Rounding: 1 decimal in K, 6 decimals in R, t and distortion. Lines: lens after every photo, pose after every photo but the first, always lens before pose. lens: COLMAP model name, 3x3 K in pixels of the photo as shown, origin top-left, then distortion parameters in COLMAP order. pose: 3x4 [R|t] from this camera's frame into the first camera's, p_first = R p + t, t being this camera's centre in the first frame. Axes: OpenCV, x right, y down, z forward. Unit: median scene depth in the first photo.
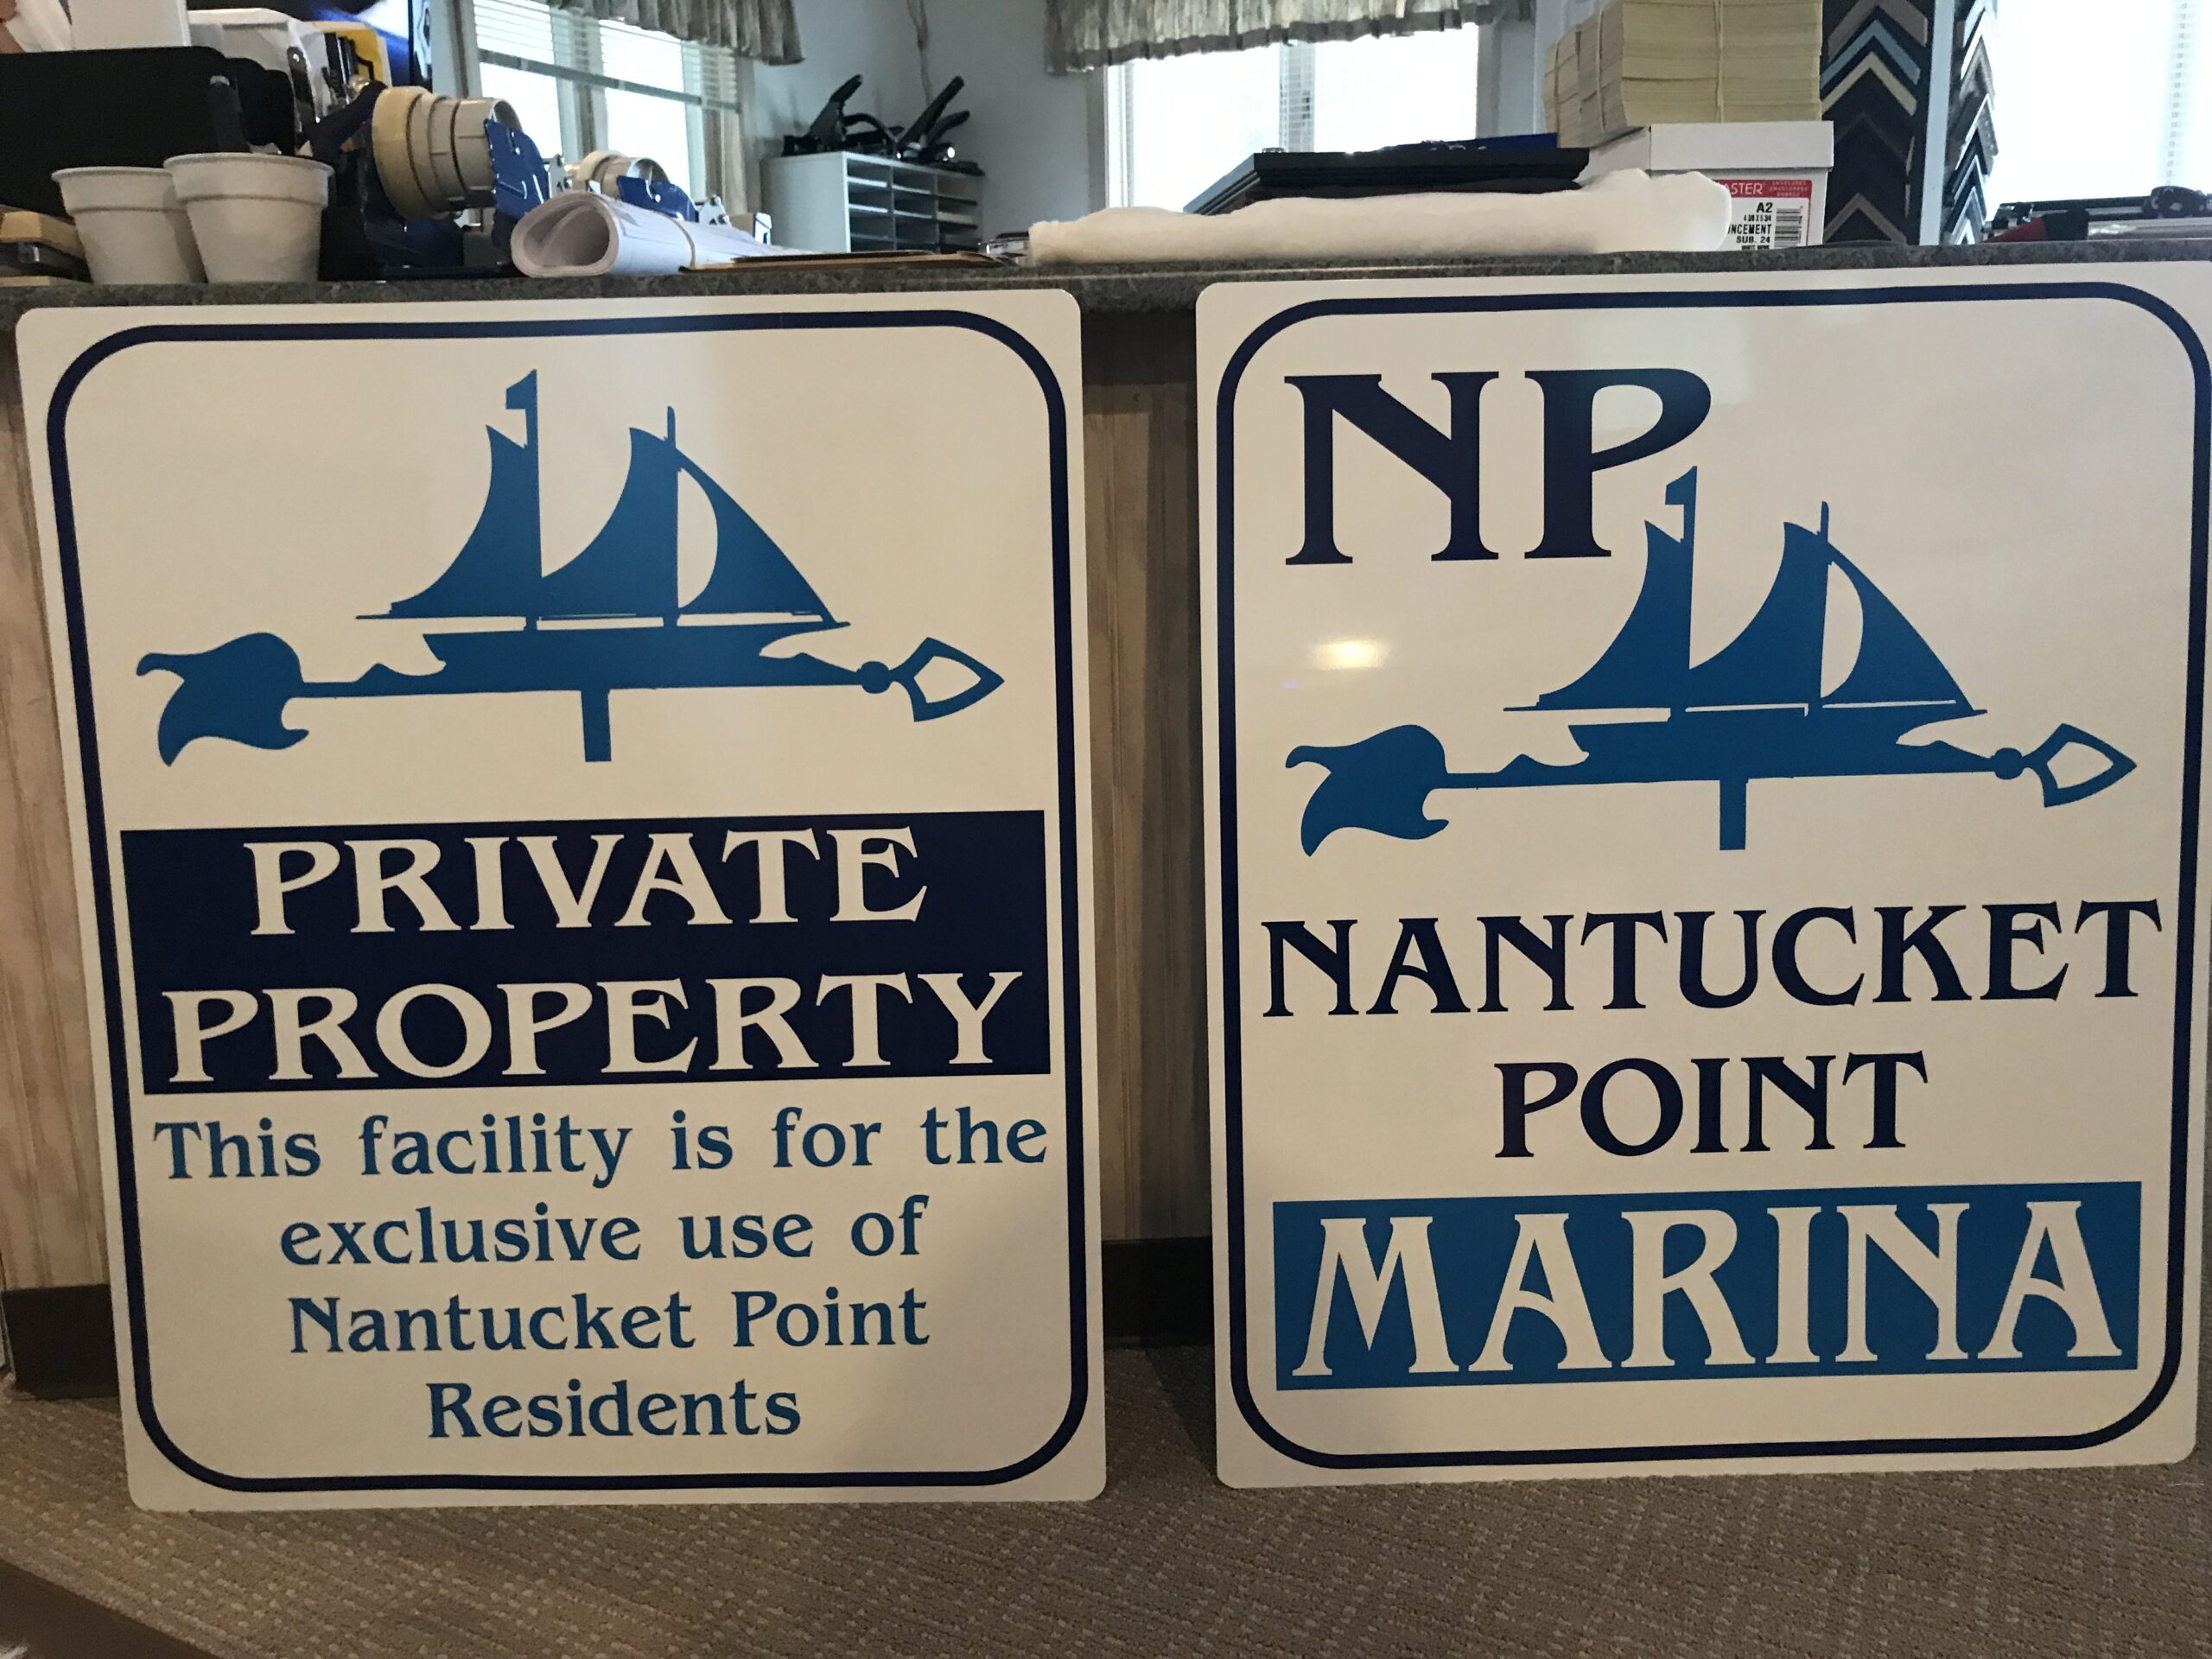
lens RADIAL K [[1802.4, 0, 1106.0], [0, 1802.4, 829.6], [0, 0, 1]] dist [0.007987, -0.020972]
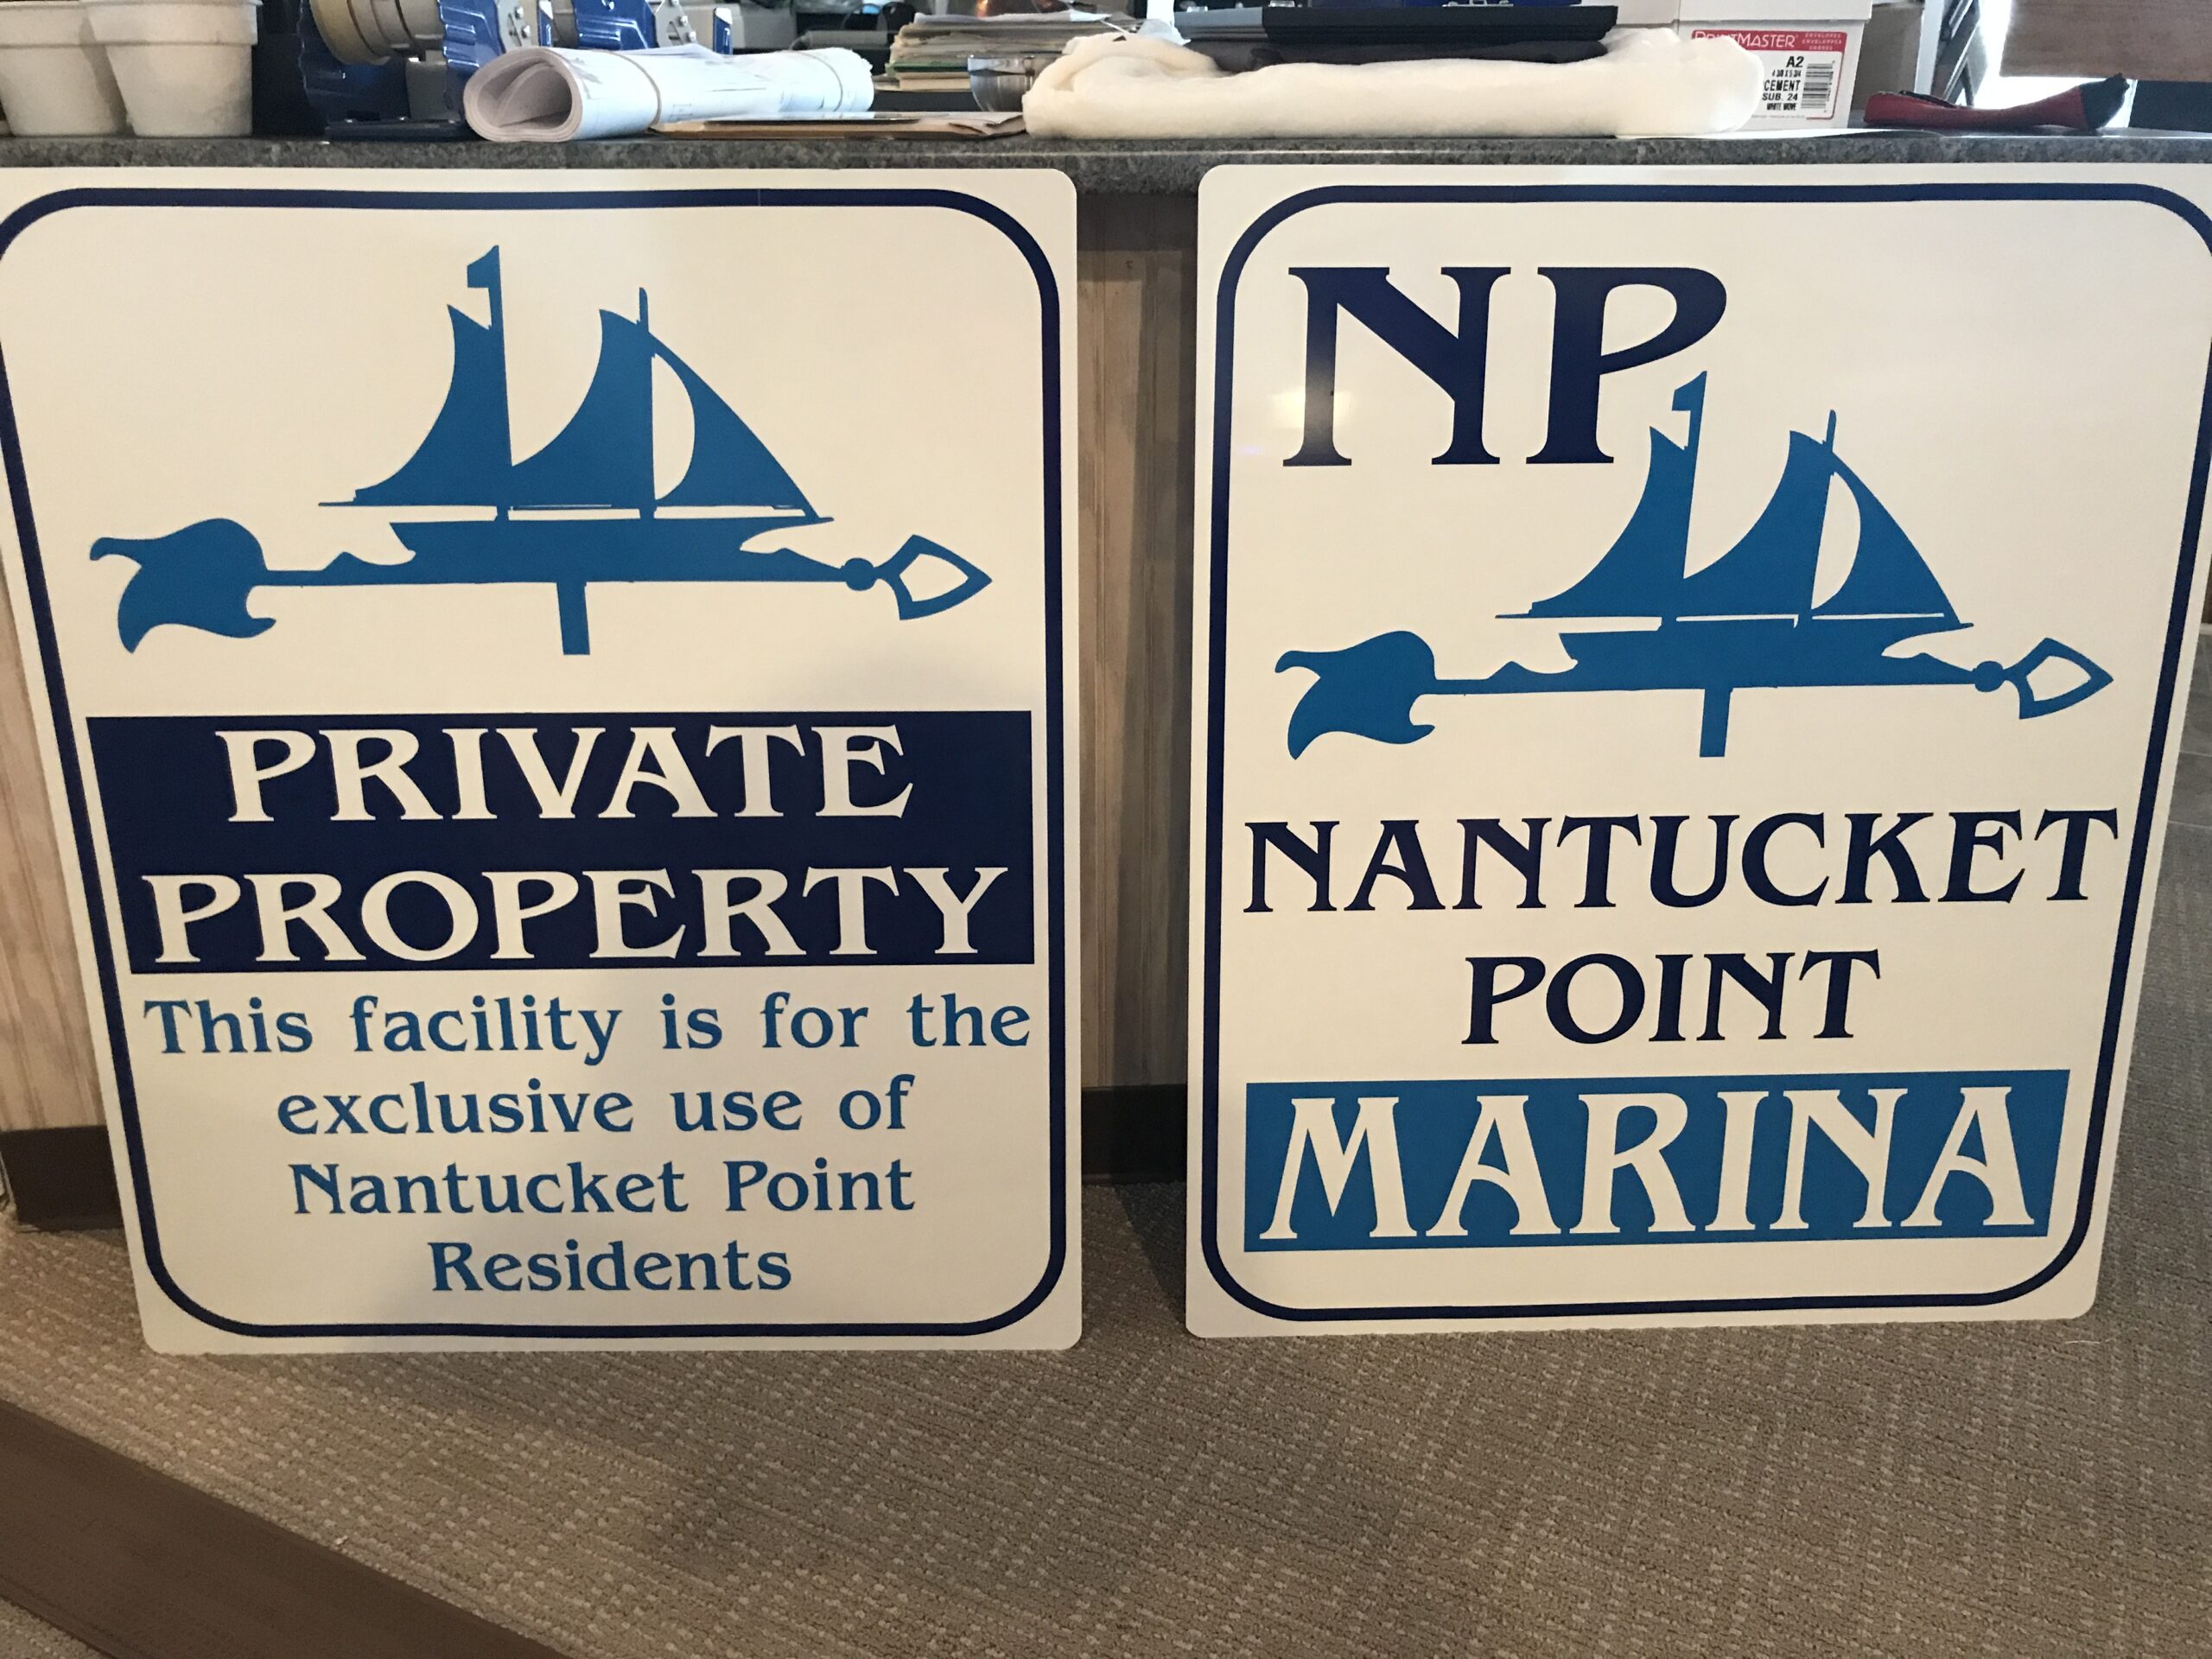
lens RADIAL K [[1802.4, 0, 1110.9], [0, 1802.4, 831.5], [0, 0, 1]] dist [0.007987, -0.020972]
pose [[0.999314, 0.012173, 0.034986, -0.024286], [-0.018237, 0.983748, 0.178624, -0.122737], [-0.032243, -0.179140, 0.983295, 0.009104]]
